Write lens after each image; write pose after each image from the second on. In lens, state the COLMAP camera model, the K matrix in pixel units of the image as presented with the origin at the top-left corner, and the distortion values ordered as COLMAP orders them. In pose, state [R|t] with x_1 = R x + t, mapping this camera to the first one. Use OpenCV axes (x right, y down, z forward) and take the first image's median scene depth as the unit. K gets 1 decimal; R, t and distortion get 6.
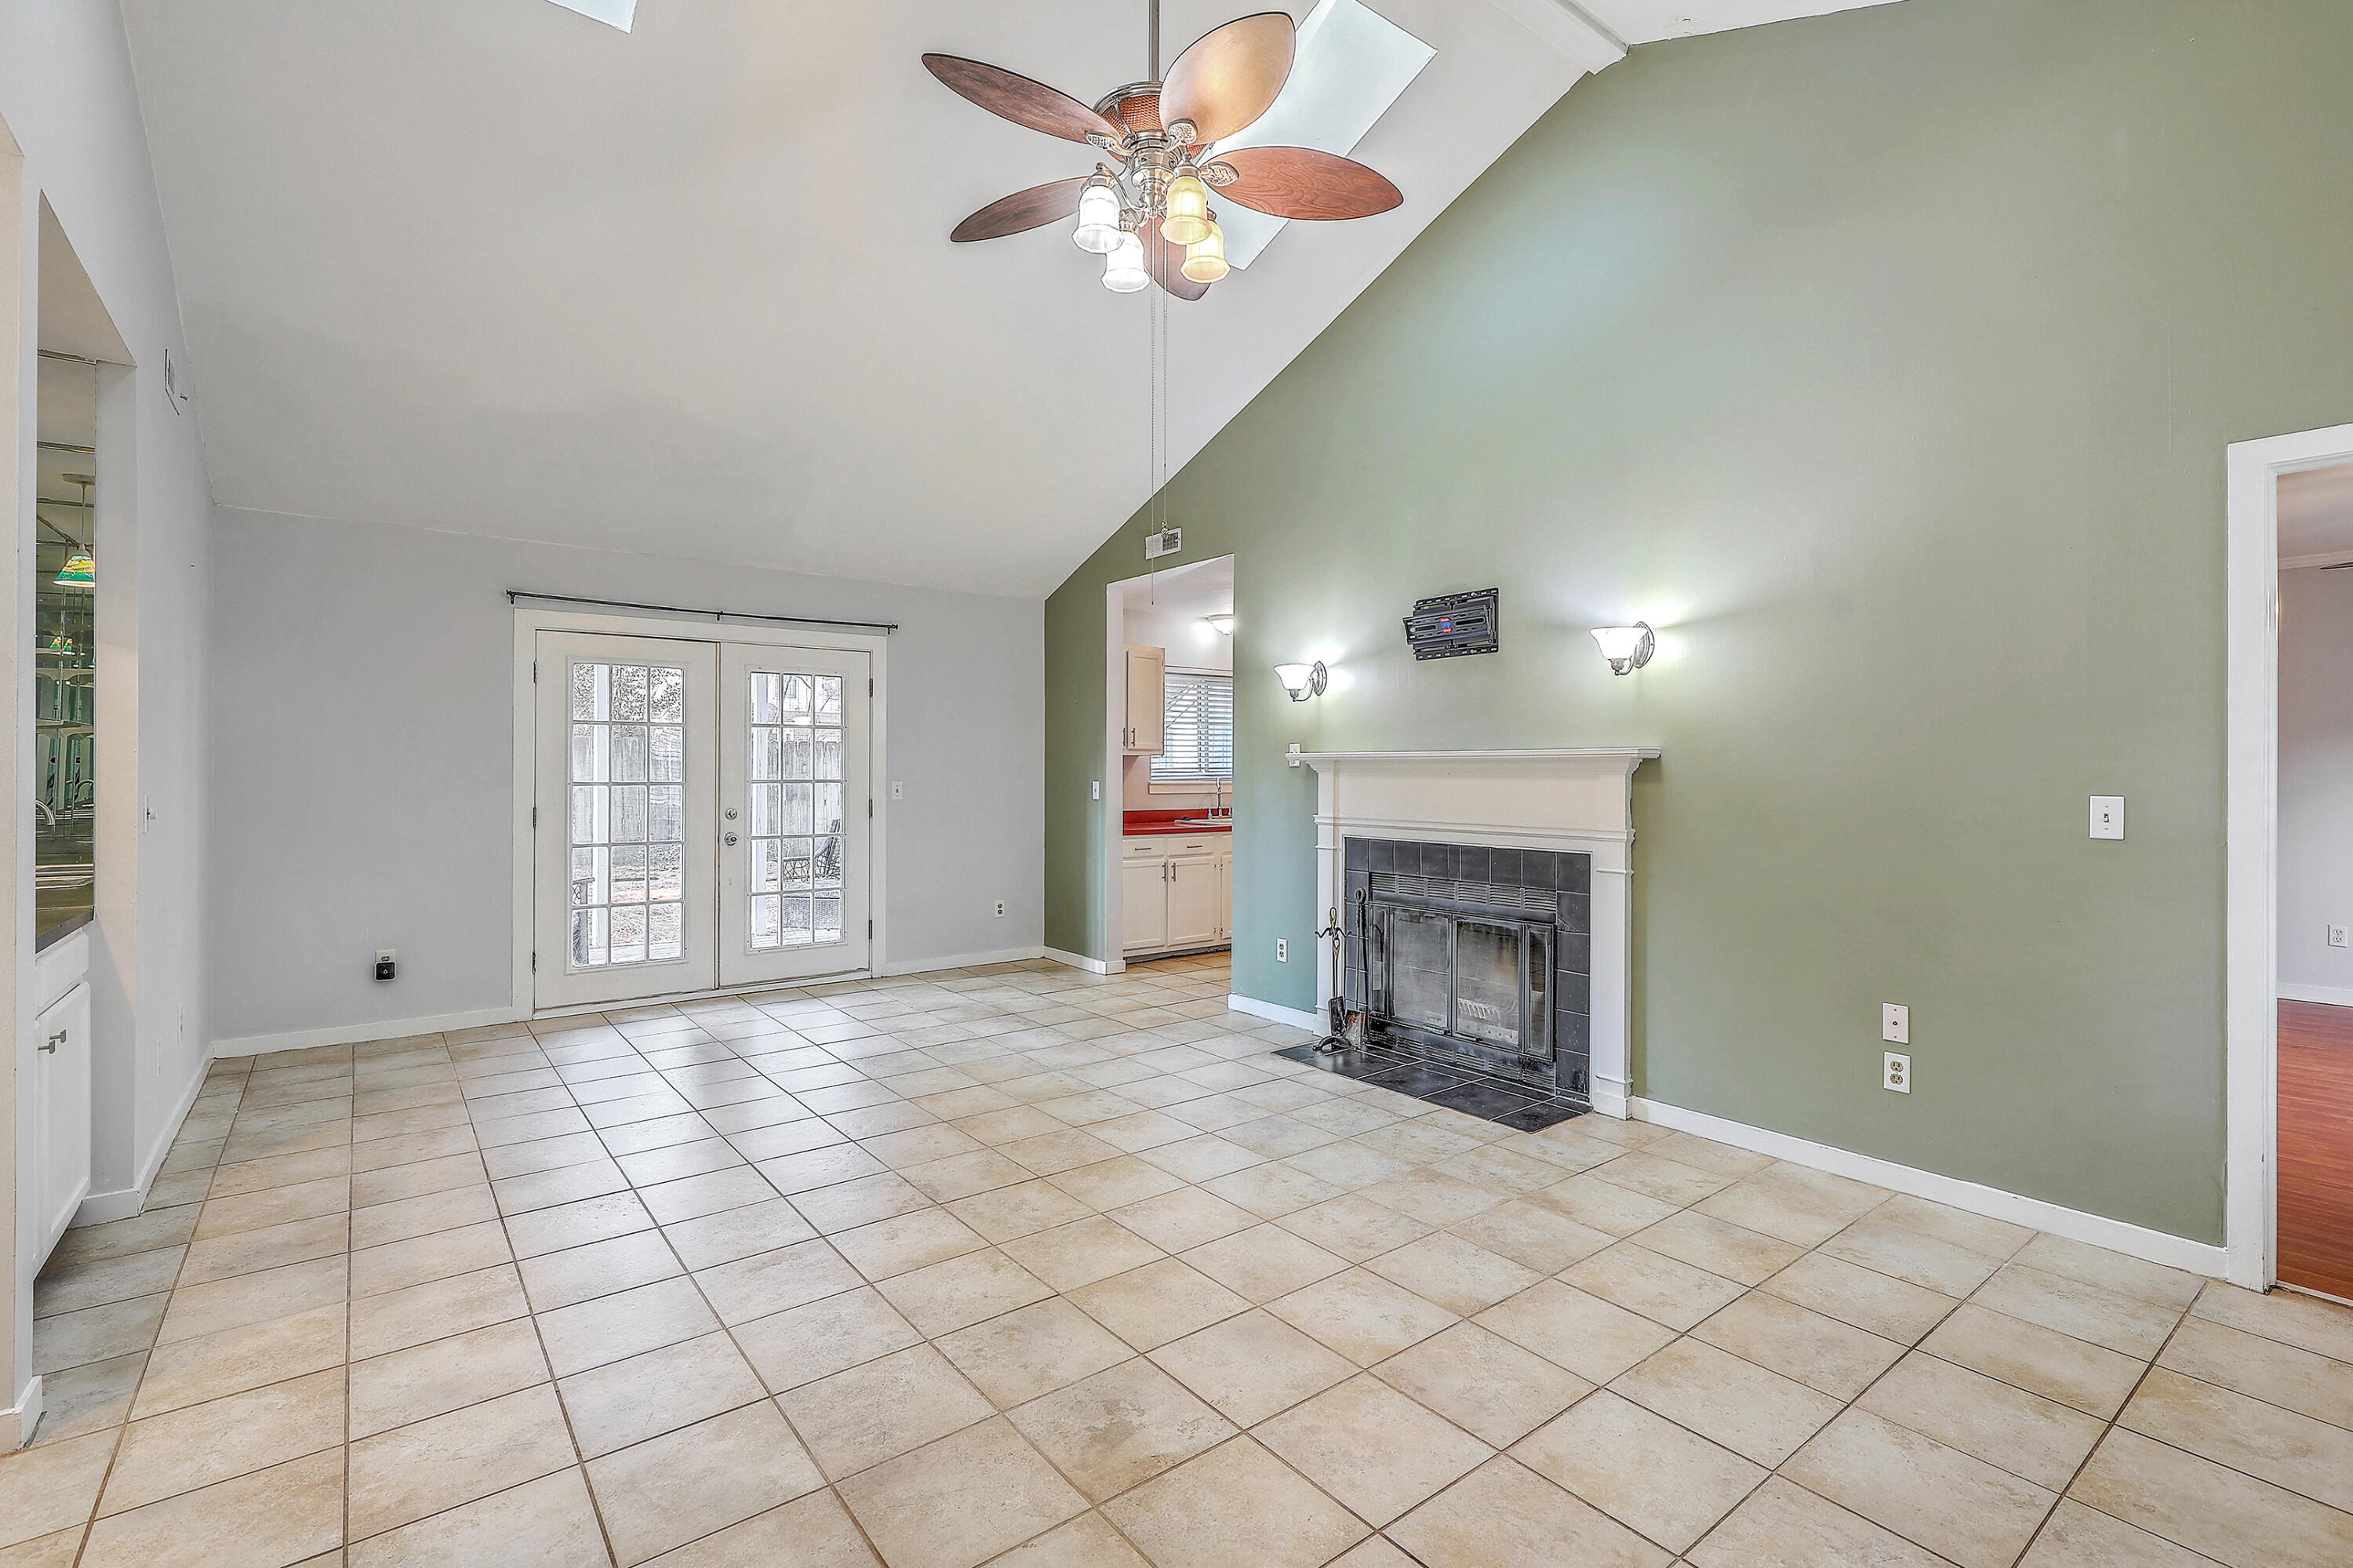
lens RADIAL K [[1063.8, 0, 1186.1], [0, 1063.8, 761.7], [0, 0, 1]] dist [-0.001320, -0.000270]
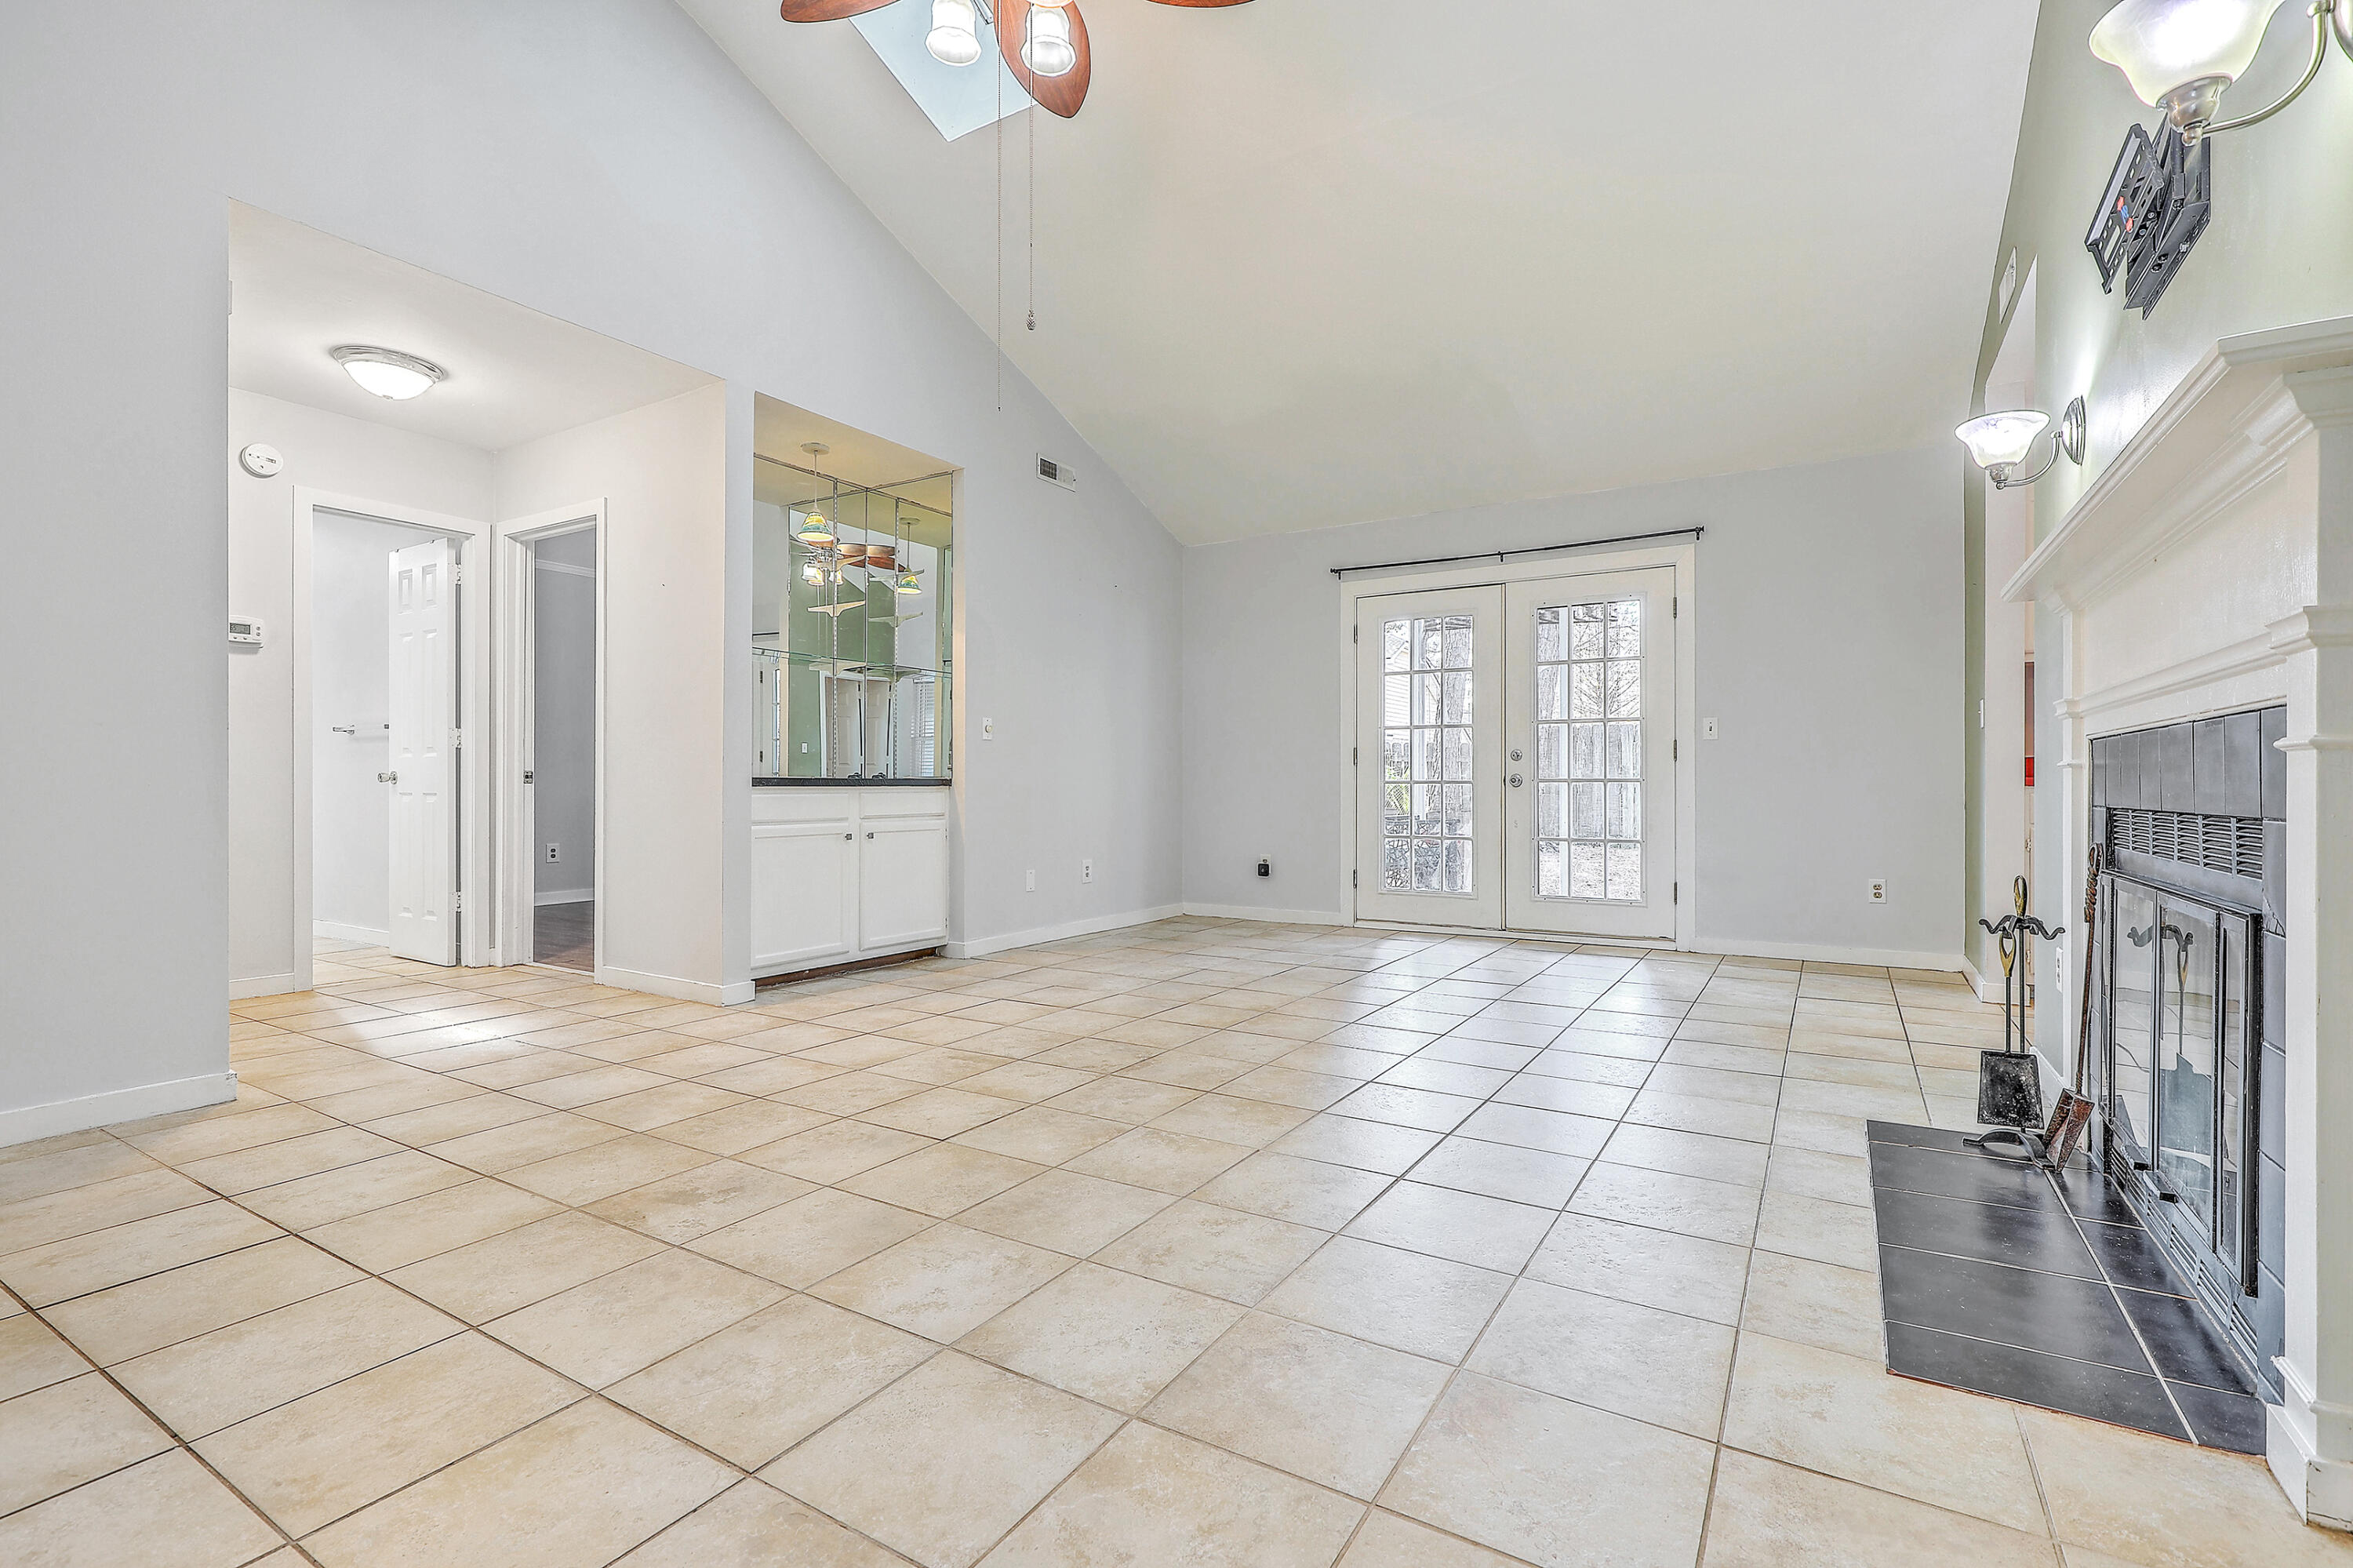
lens RADIAL K [[1051.6, 0, 1191.7], [0, 1051.6, 783.6], [0, 0, 1]] dist [-0.001000, -0.000072]
pose [[0.359691, -0.002127, -0.933069, 0.581807], [0.009015, 0.999959, 0.001196, 0.111677], [0.933028, -0.008842, 0.359695, 0.573629]]
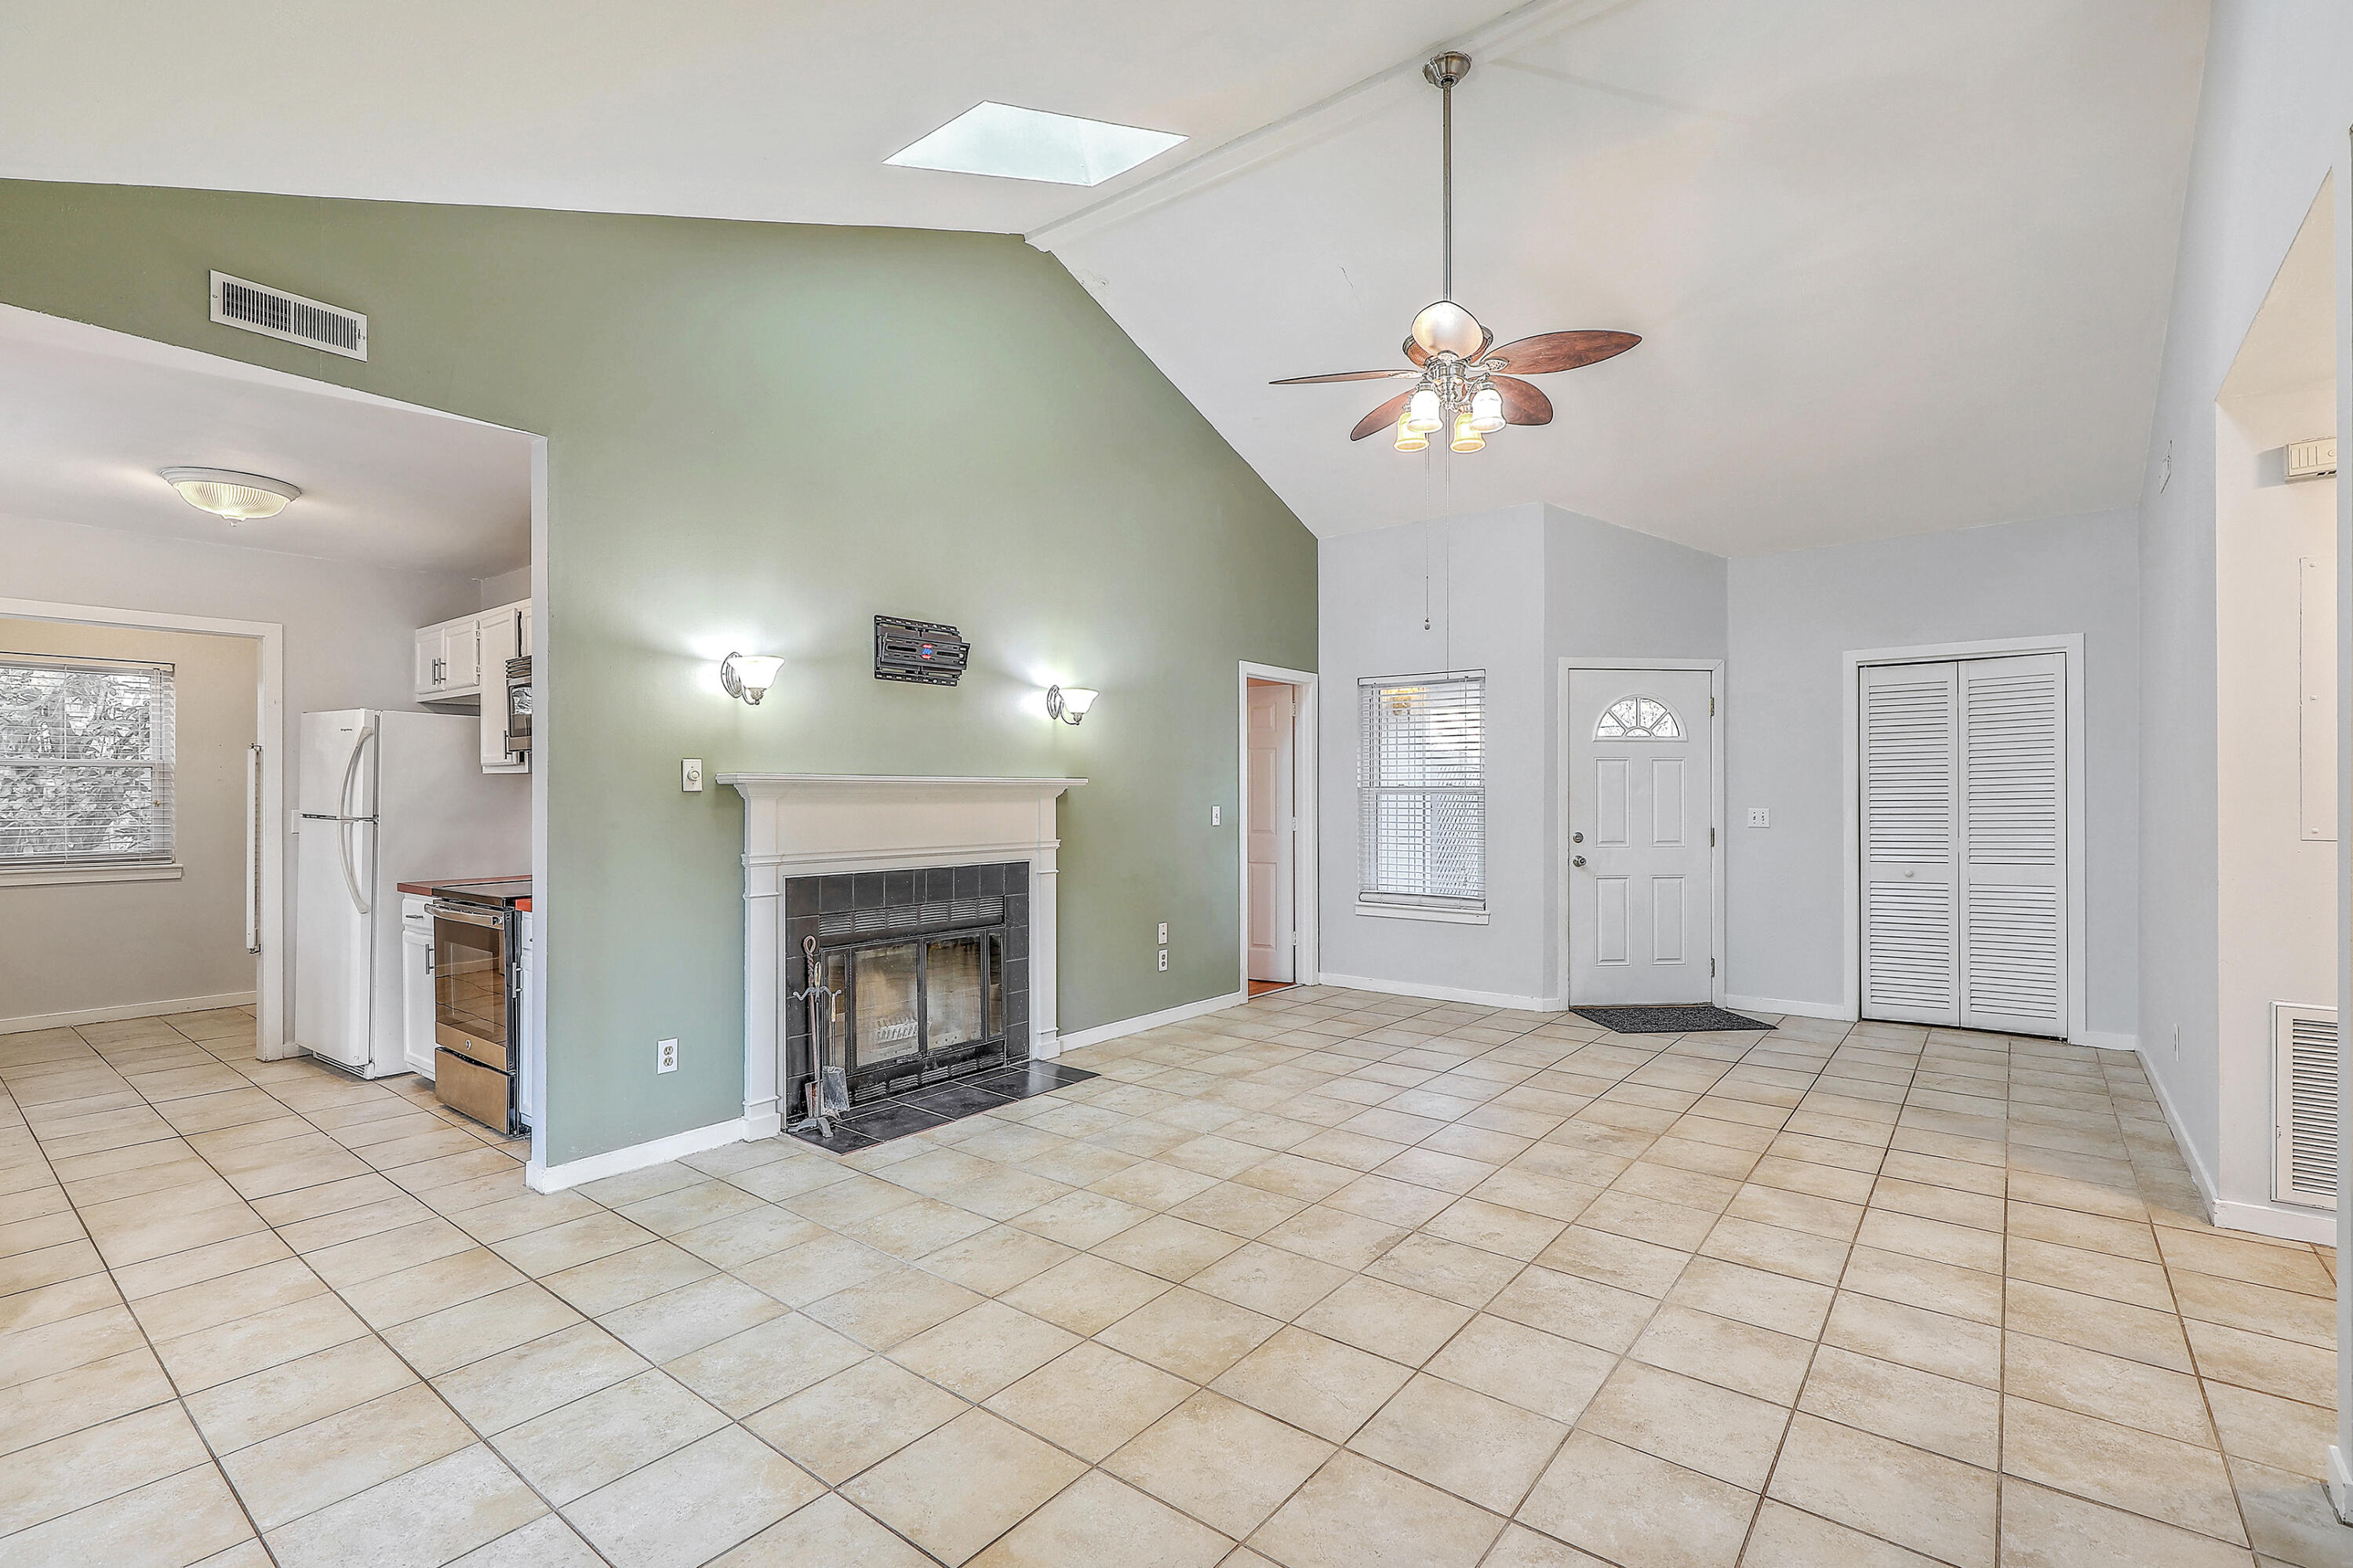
lens RADIAL K [[1065.1, 0, 1181.9], [0, 1065.1, 790.8], [0, 0, 1]] dist [0.001742, 0.001654]
pose [[-0.240495, 0.000332, 0.970650, -0.923582], [-0.008704, 0.999959, -0.002499, 0.004665], [-0.970611, -0.009049, -0.240482, 1.166735]]
